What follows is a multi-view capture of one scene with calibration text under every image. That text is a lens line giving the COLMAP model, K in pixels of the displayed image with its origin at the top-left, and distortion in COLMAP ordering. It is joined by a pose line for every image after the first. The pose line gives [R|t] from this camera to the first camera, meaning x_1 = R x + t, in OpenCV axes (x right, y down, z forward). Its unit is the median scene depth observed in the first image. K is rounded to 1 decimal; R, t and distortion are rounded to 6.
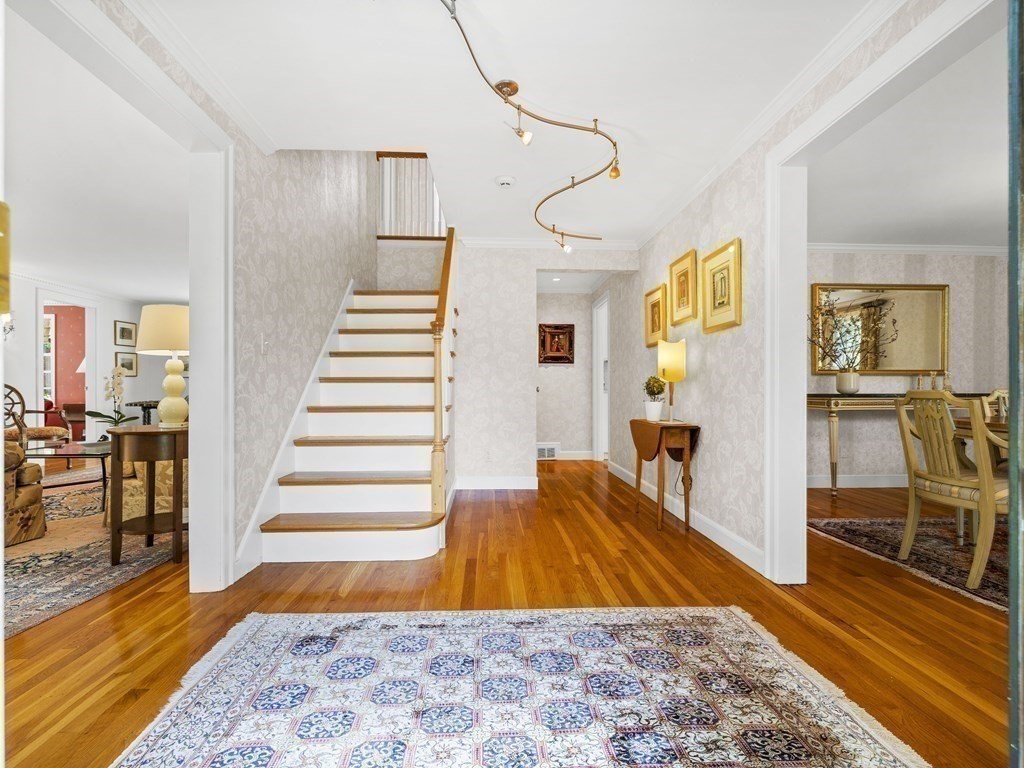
lens RADIAL K [[487.0, 0, 508.8], [0, 487.0, 388.7], [0, 0, 1]] dist [0.000373, -0.000880]
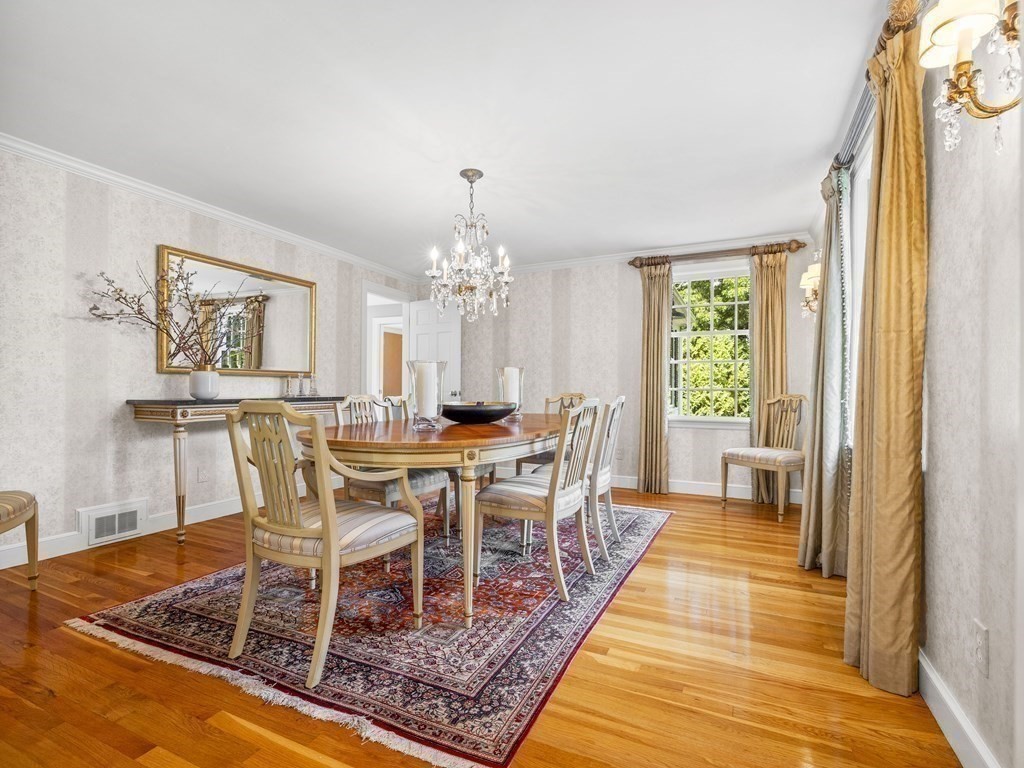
lens RADIAL K [[487.0, 0, 511.1], [0, 487.0, 386.1], [0, 0, 1]] dist [0.000373, -0.000880]
pose [[0.463098, 0.006496, 0.886283, 0.254018], [-0.004179, 0.999978, -0.005145, -0.007960], [-0.886297, -0.001321, 0.463115, 0.234789]]
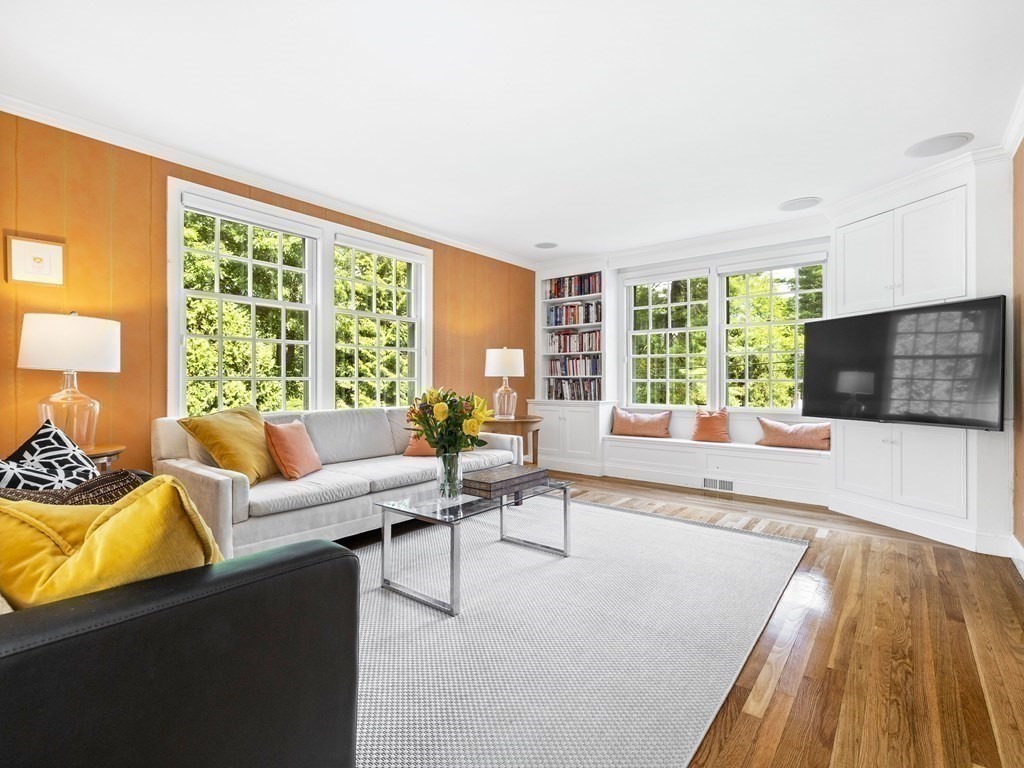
lens RADIAL K [[487.0, 0, 512.2], [0, 487.0, 383.0], [0, 0, 1]] dist [0.000373, -0.000880]
pose [[-0.752987, -0.003113, 0.658029, 0.548702], [0.001695, 0.999976, 0.006670, -0.006051], [-0.658034, 0.006138, -0.752963, 0.542837]]
